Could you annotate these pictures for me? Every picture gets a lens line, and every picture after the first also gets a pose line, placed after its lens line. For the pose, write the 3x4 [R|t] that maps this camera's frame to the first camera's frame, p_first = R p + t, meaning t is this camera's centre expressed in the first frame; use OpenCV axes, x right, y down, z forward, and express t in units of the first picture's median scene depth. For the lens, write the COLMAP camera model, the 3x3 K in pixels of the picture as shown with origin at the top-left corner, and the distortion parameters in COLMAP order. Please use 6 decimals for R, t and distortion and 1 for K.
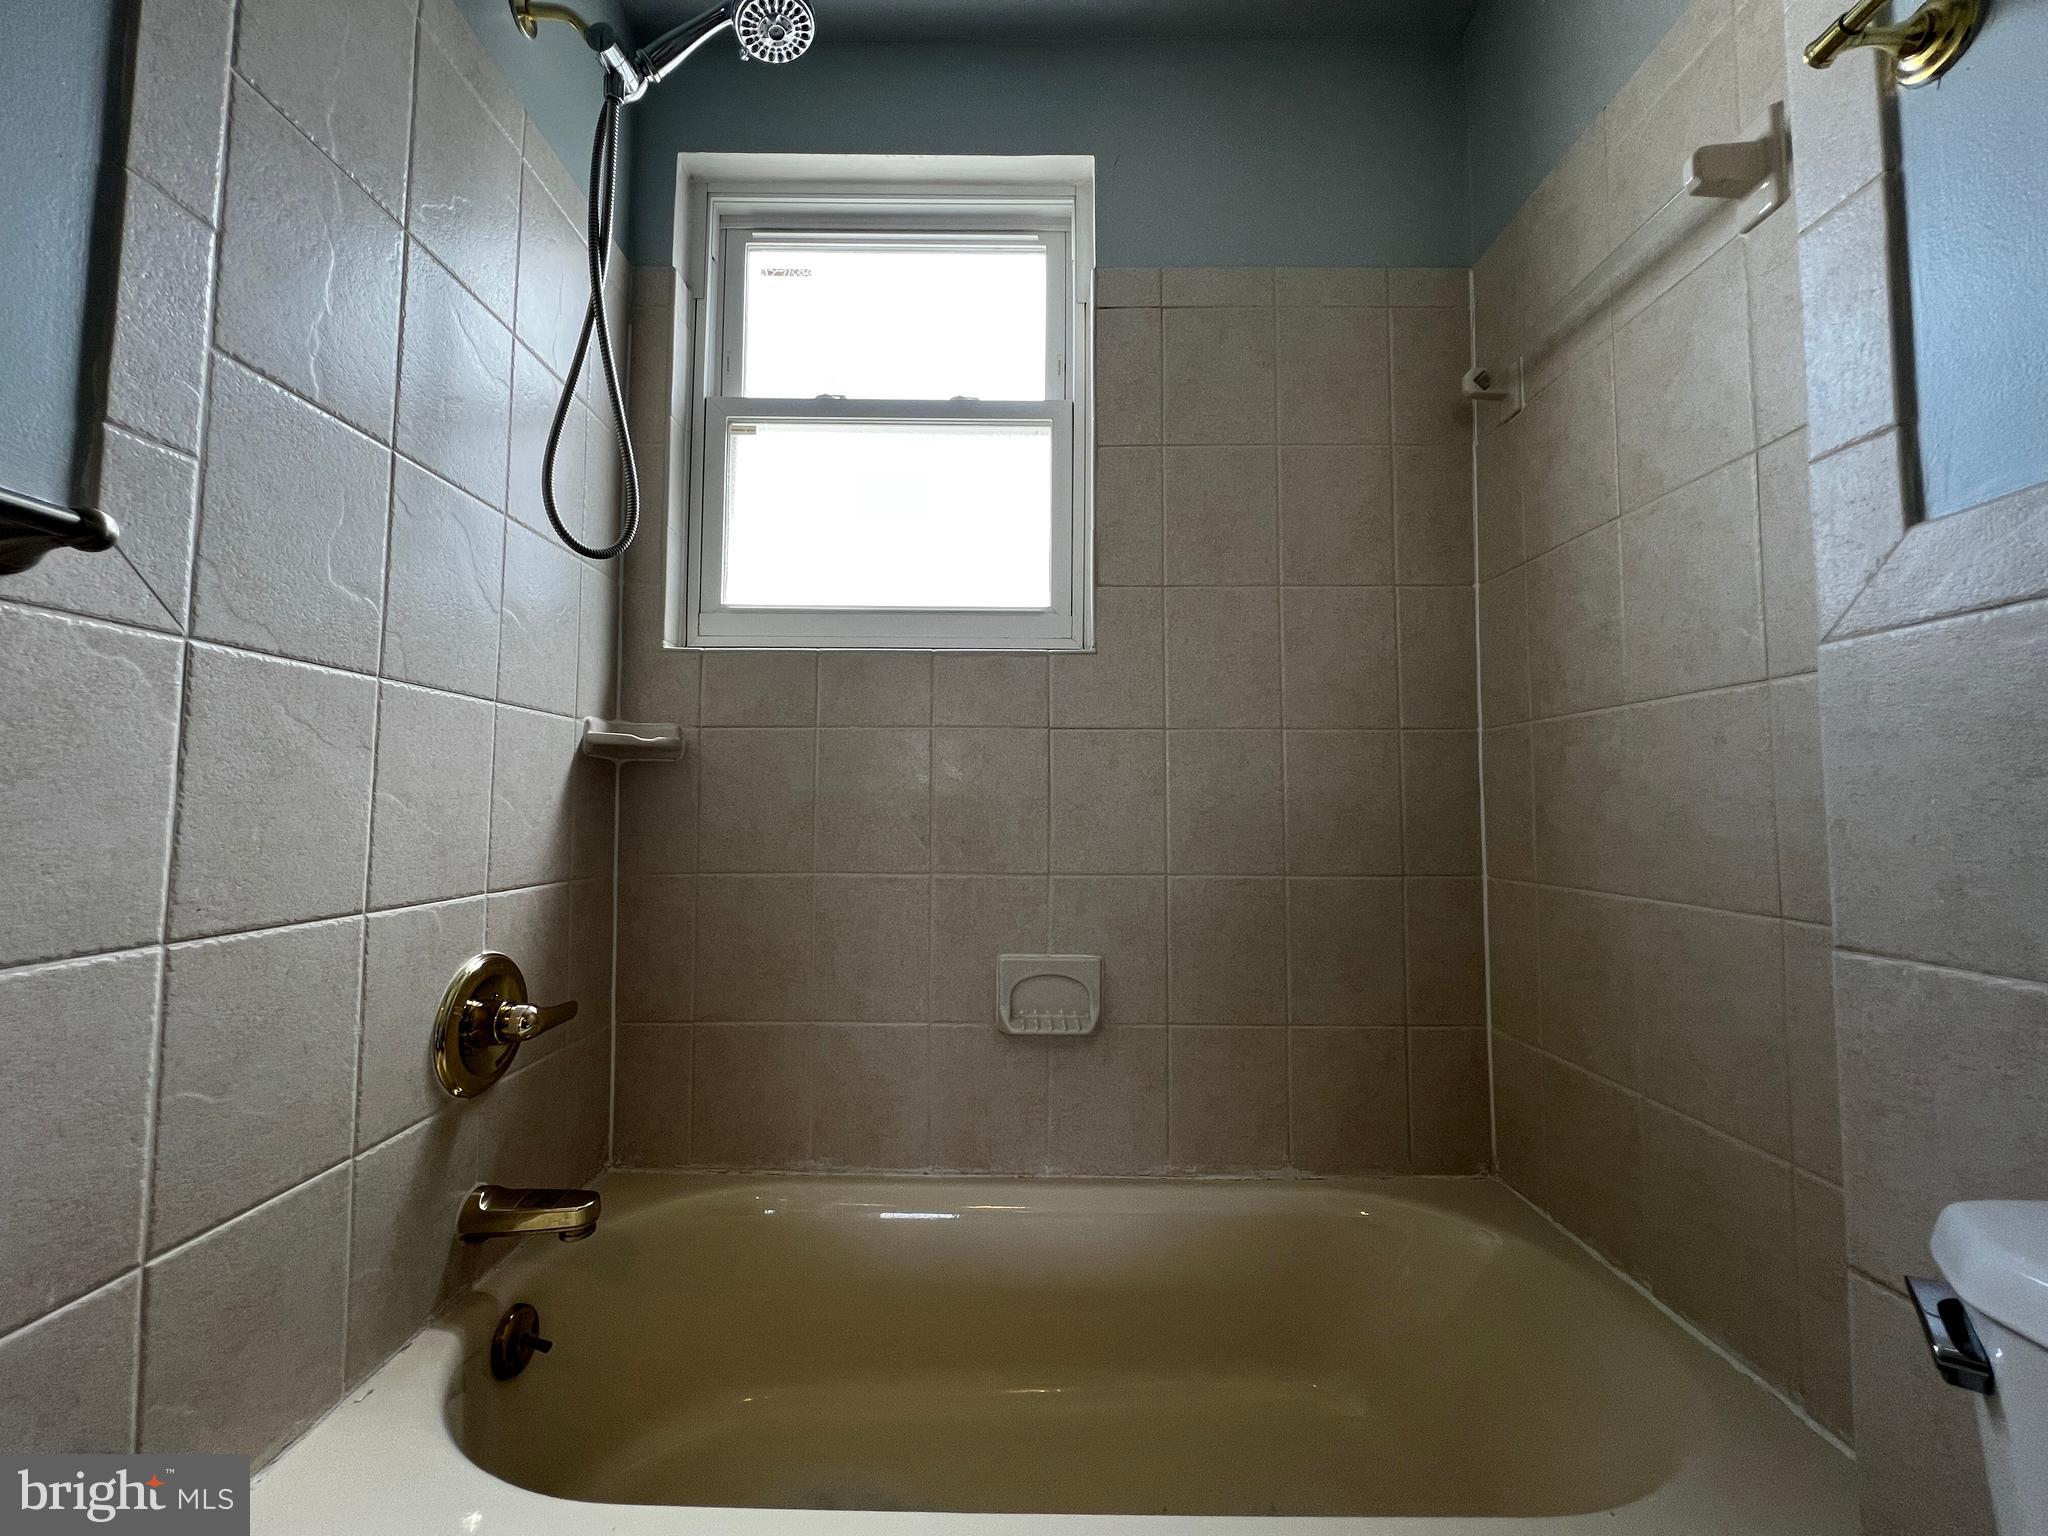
lens RADIAL K [[819.4, 0, 1021.0], [0, 819.4, 760.6], [0, 0, 1]] dist [-0.004081, 0.000115]
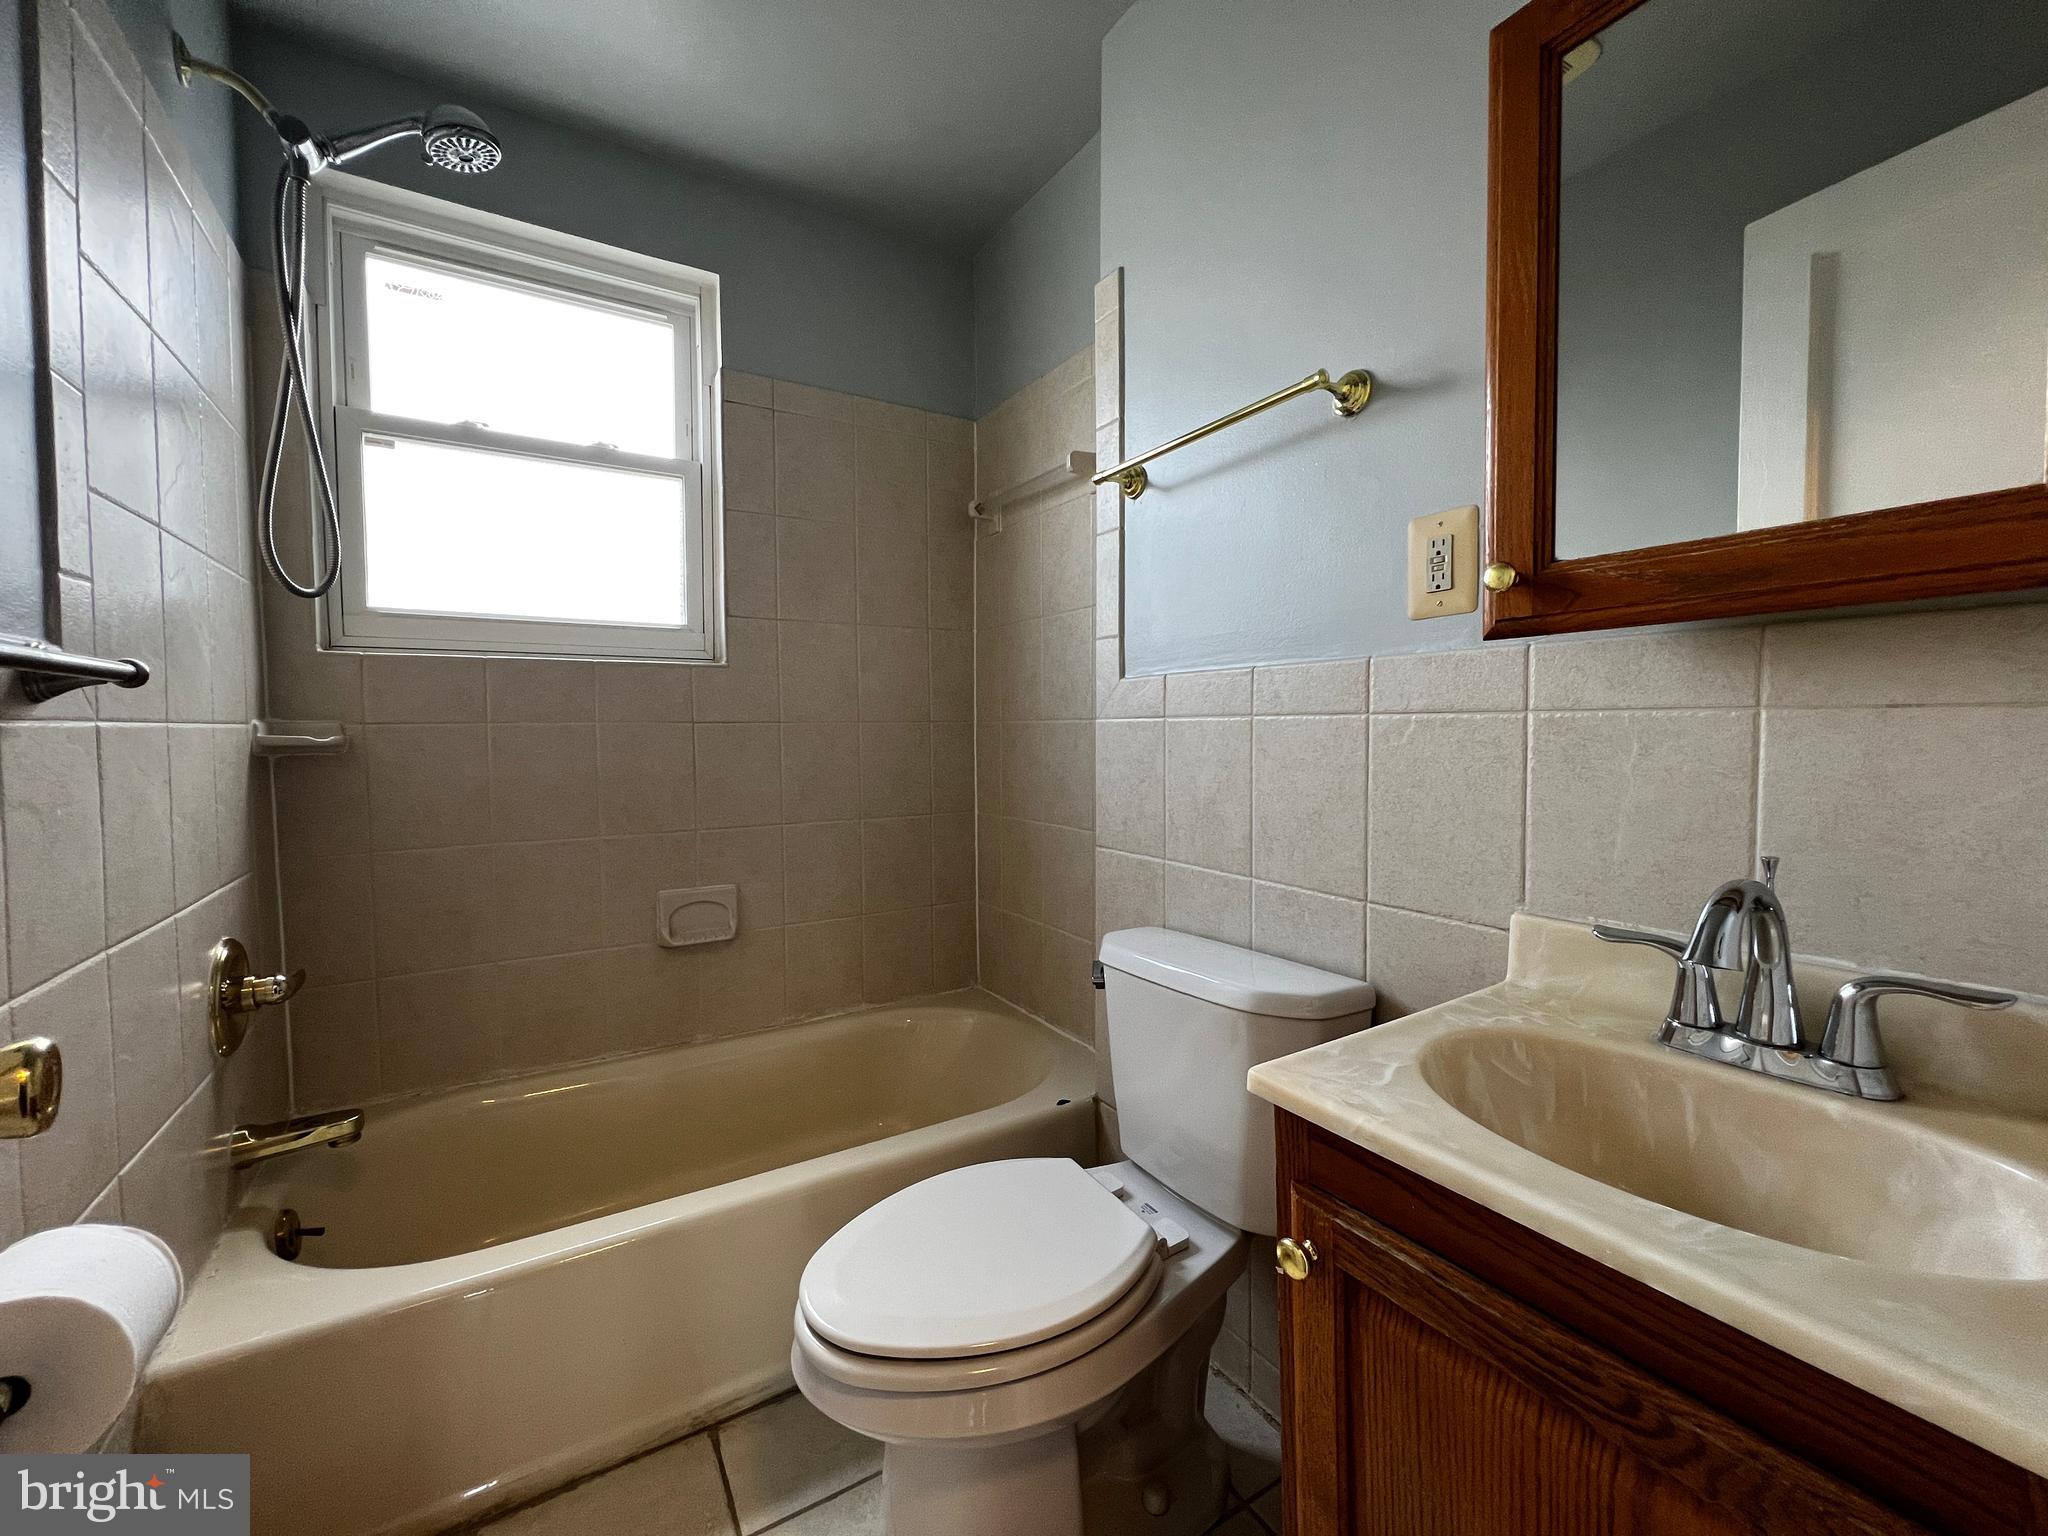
lens RADIAL K [[819.4, 0, 1020.9], [0, 819.4, 757.4], [0, 0, 1]] dist [-0.004081, 0.000115]
pose [[0.851412, -0.029596, 0.523662, -0.224189], [-0.021012, 0.995681, 0.090435, -0.122049], [-0.524076, -0.088001, 0.847113, -0.450045]]
